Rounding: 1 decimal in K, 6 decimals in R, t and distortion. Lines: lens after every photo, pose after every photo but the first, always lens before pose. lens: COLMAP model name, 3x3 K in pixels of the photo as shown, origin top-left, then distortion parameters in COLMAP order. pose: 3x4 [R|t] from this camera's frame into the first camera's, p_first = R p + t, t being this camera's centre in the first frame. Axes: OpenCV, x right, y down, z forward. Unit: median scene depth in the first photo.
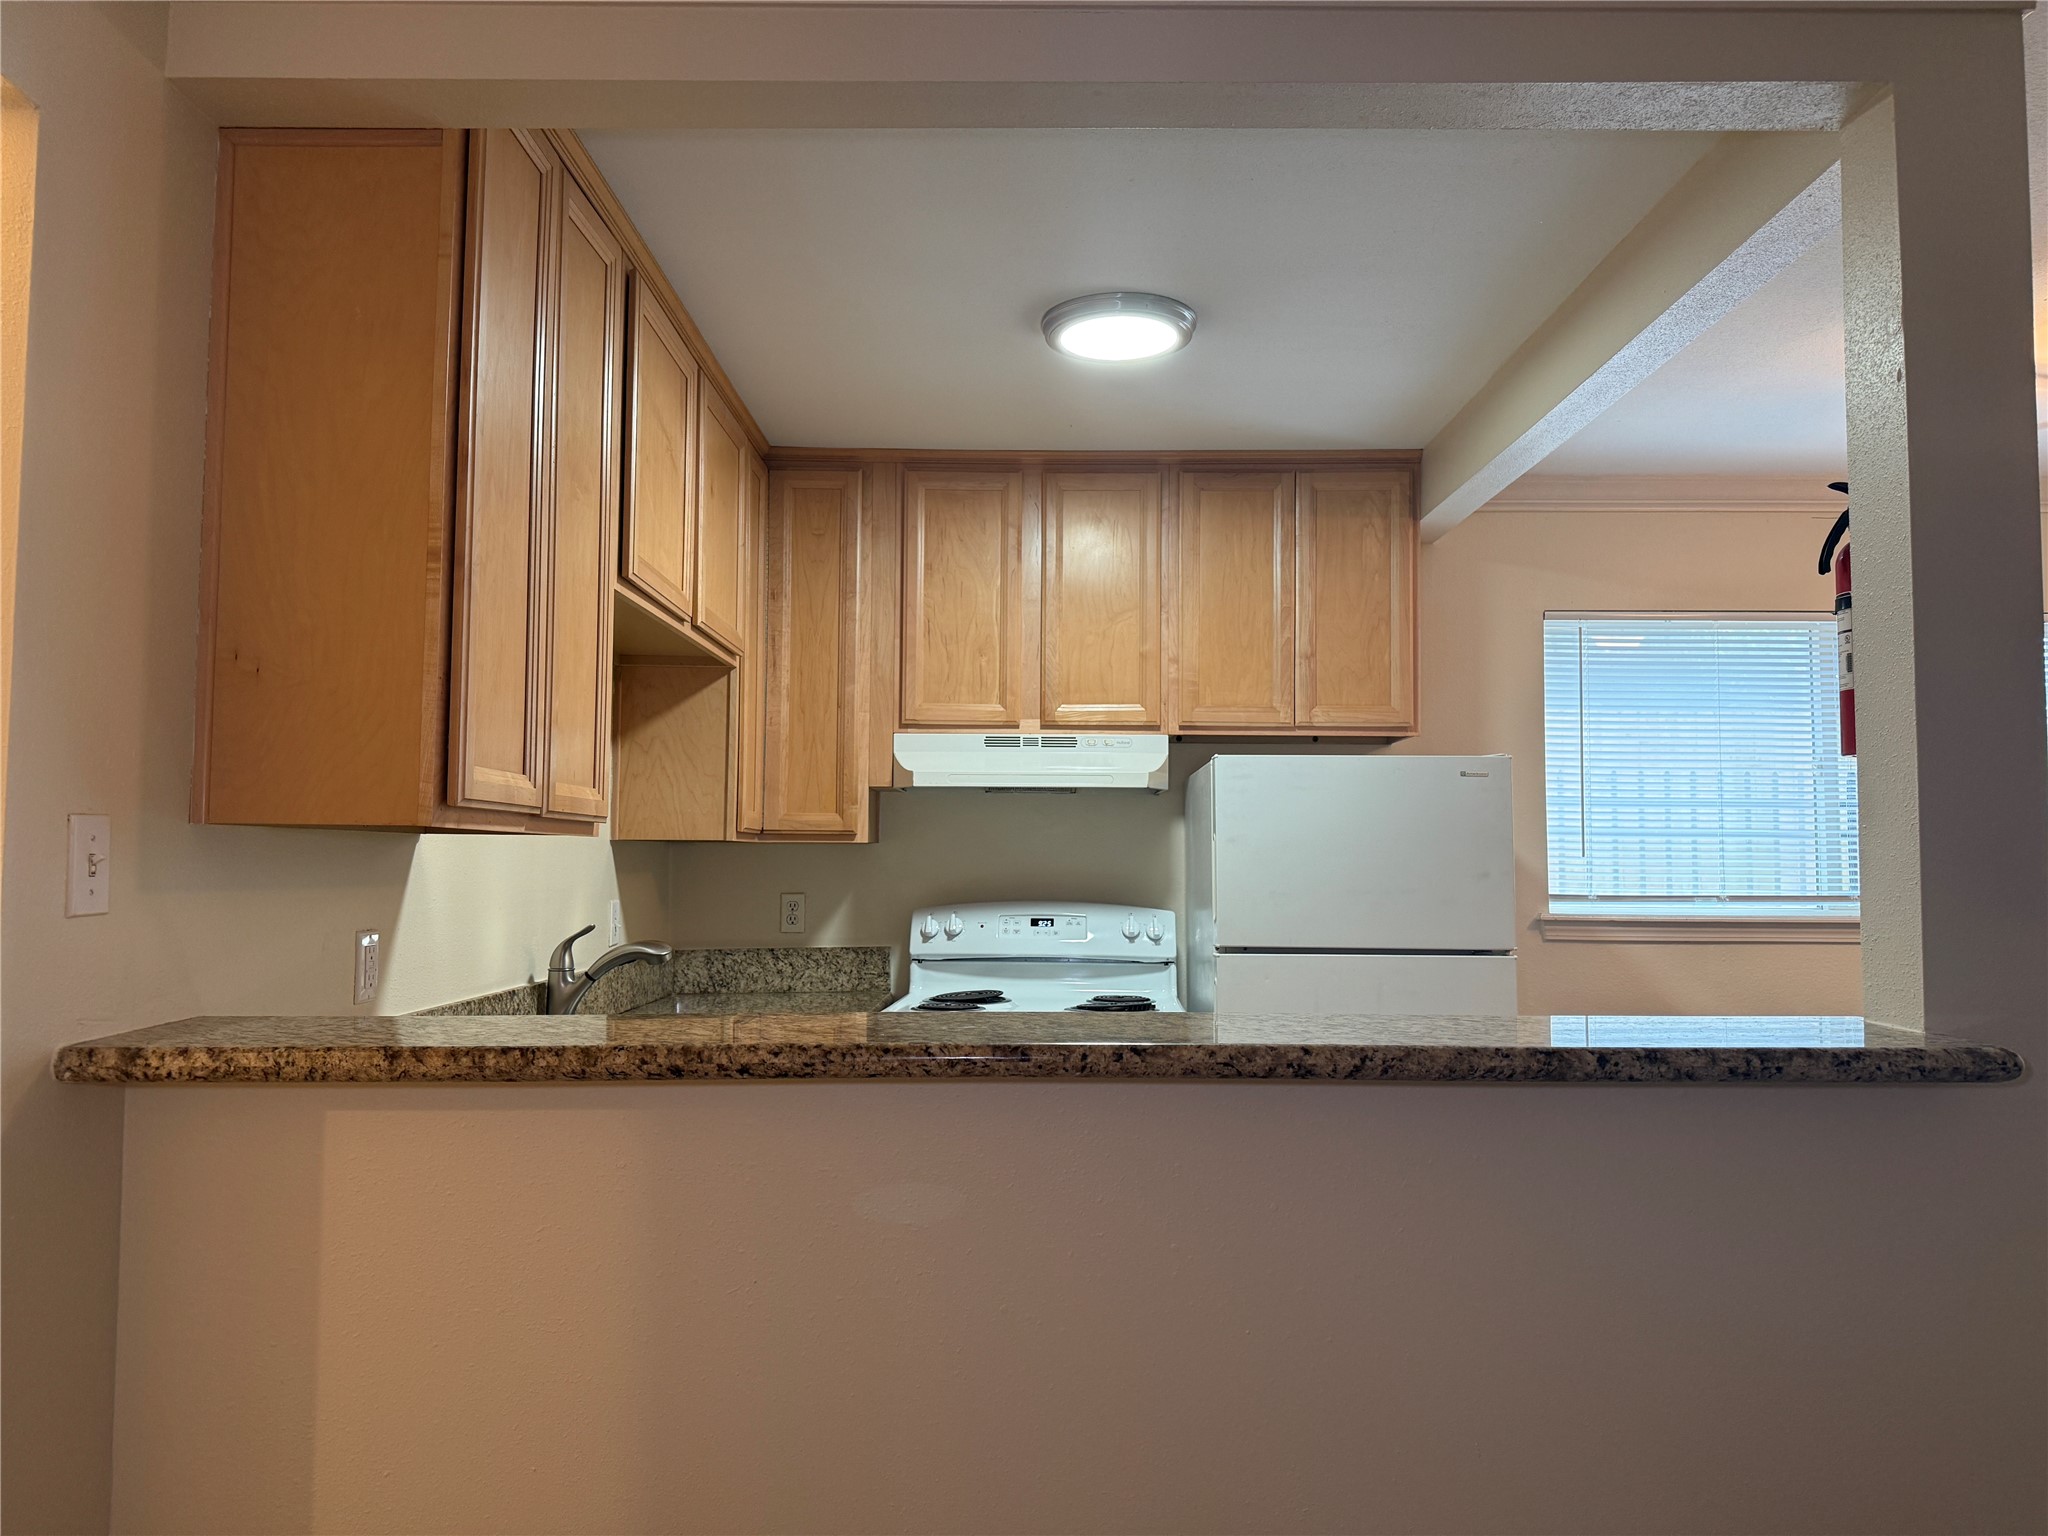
lens RADIAL K [[1419.0, 0, 1011.7], [0, 1419.0, 775.4], [0, 0, 1]] dist [0.069758, -0.086893]
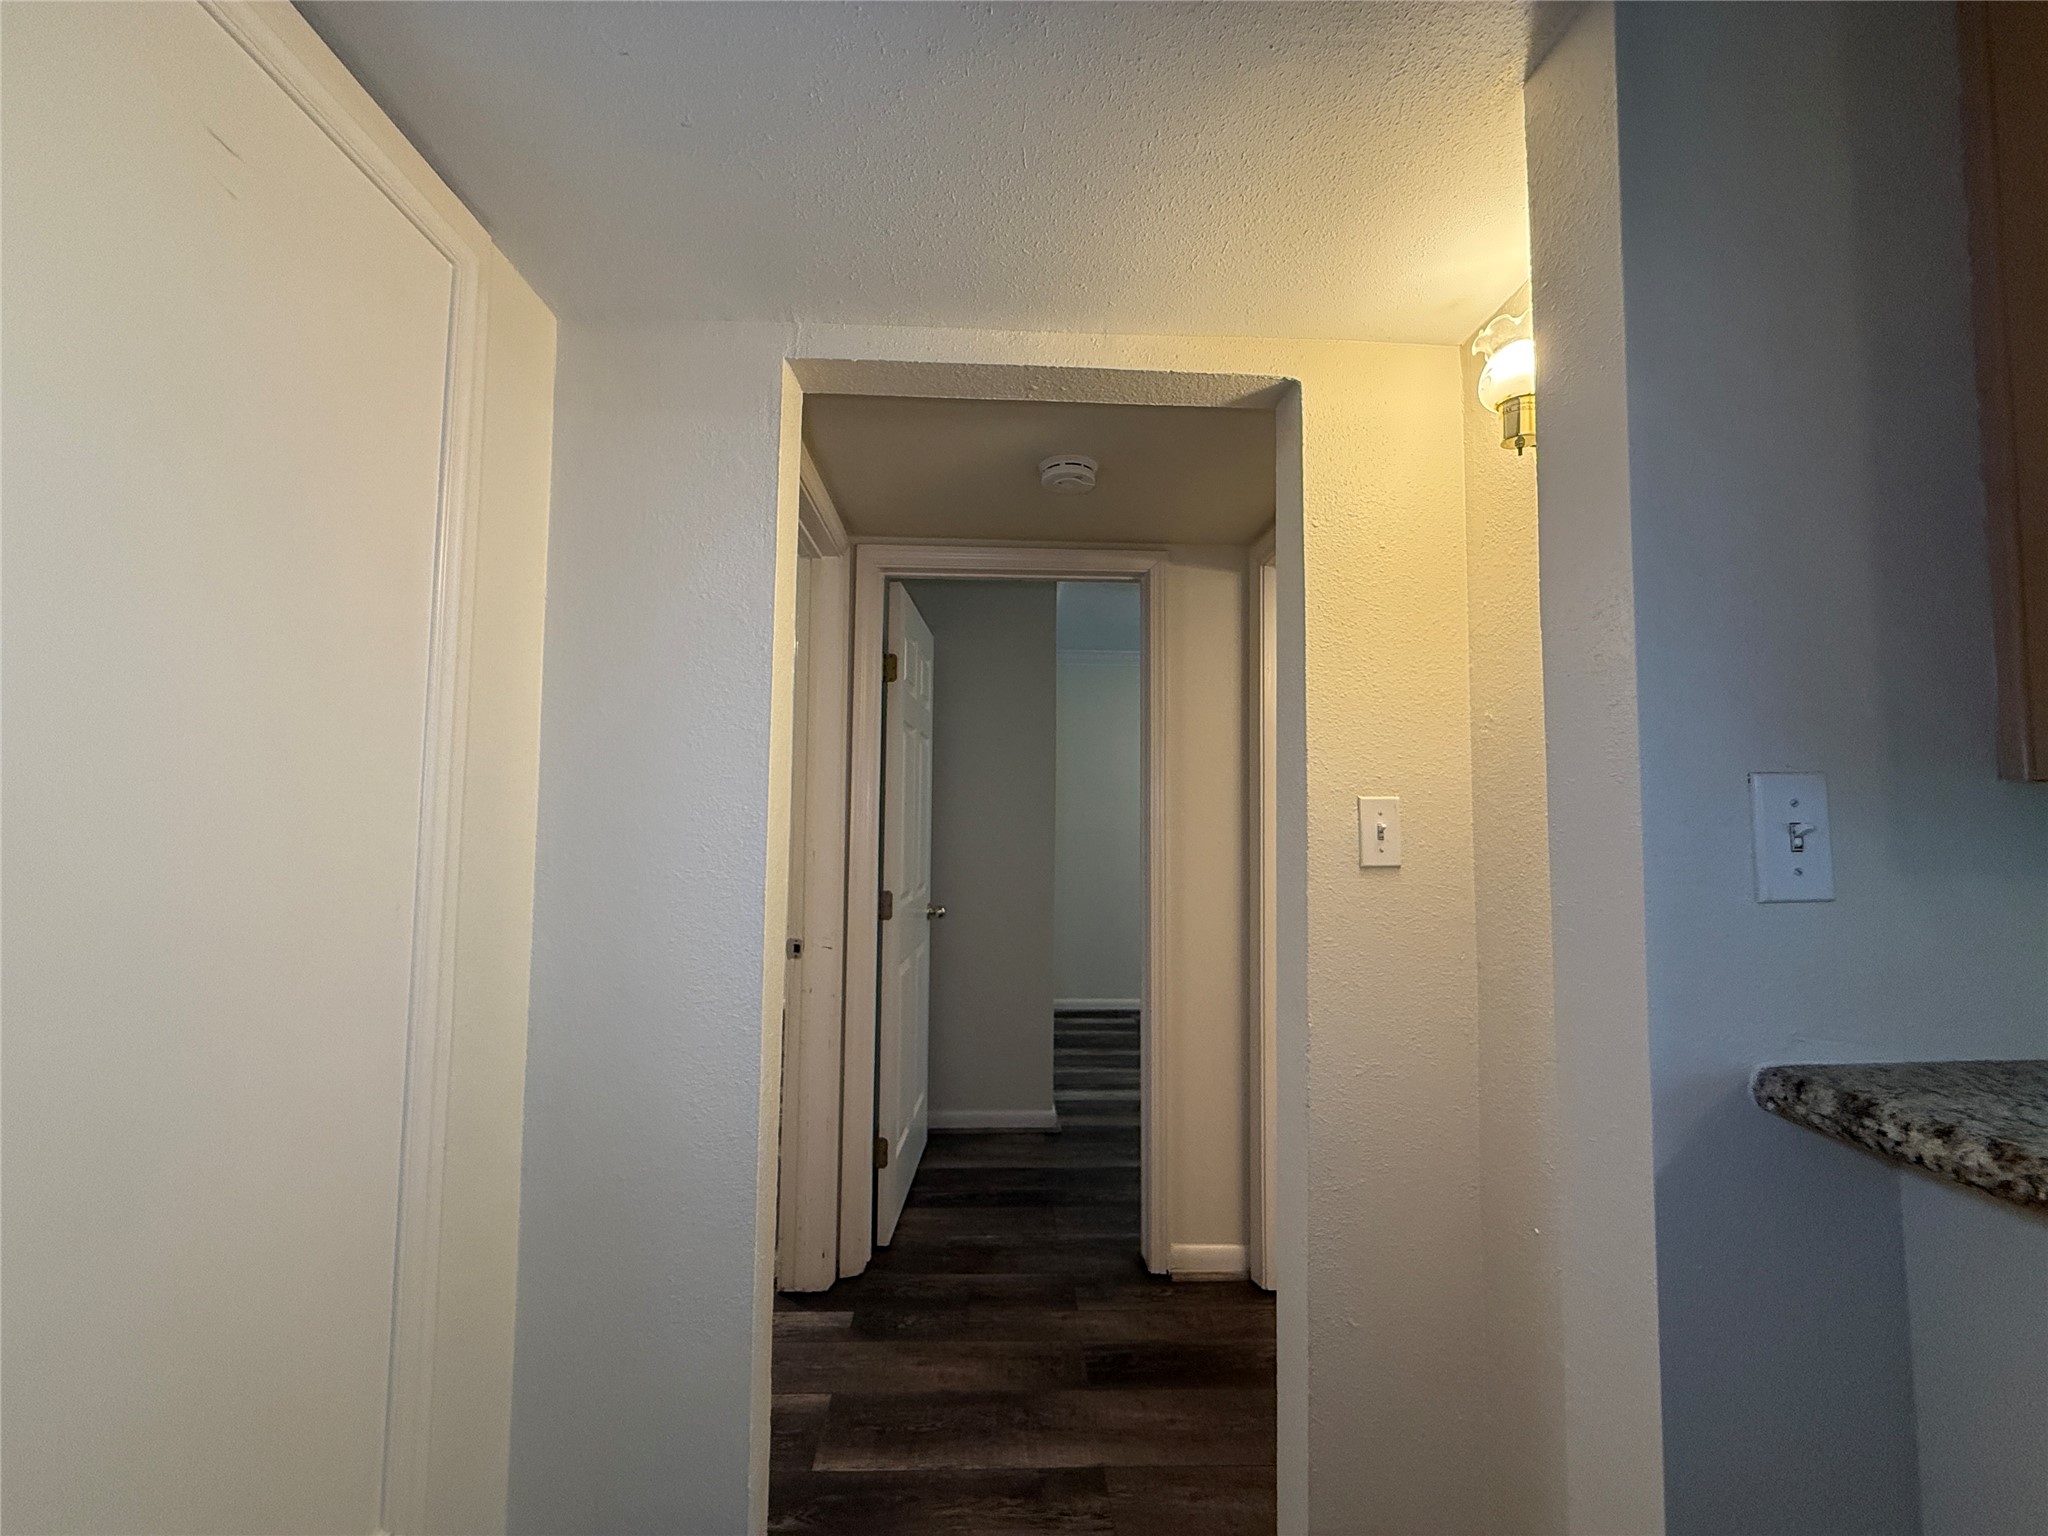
lens RADIAL K [[819.9, 0, 1021.3], [0, 819.9, 768.0], [0, 0, 1]] dist [0.001560, -0.000191]
pose [[0.059830, -0.058418, -0.996498, -0.125379], [0.050998, 0.997161, -0.055395, 0.016221], [0.996905, -0.047506, 0.062640, 0.319679]]
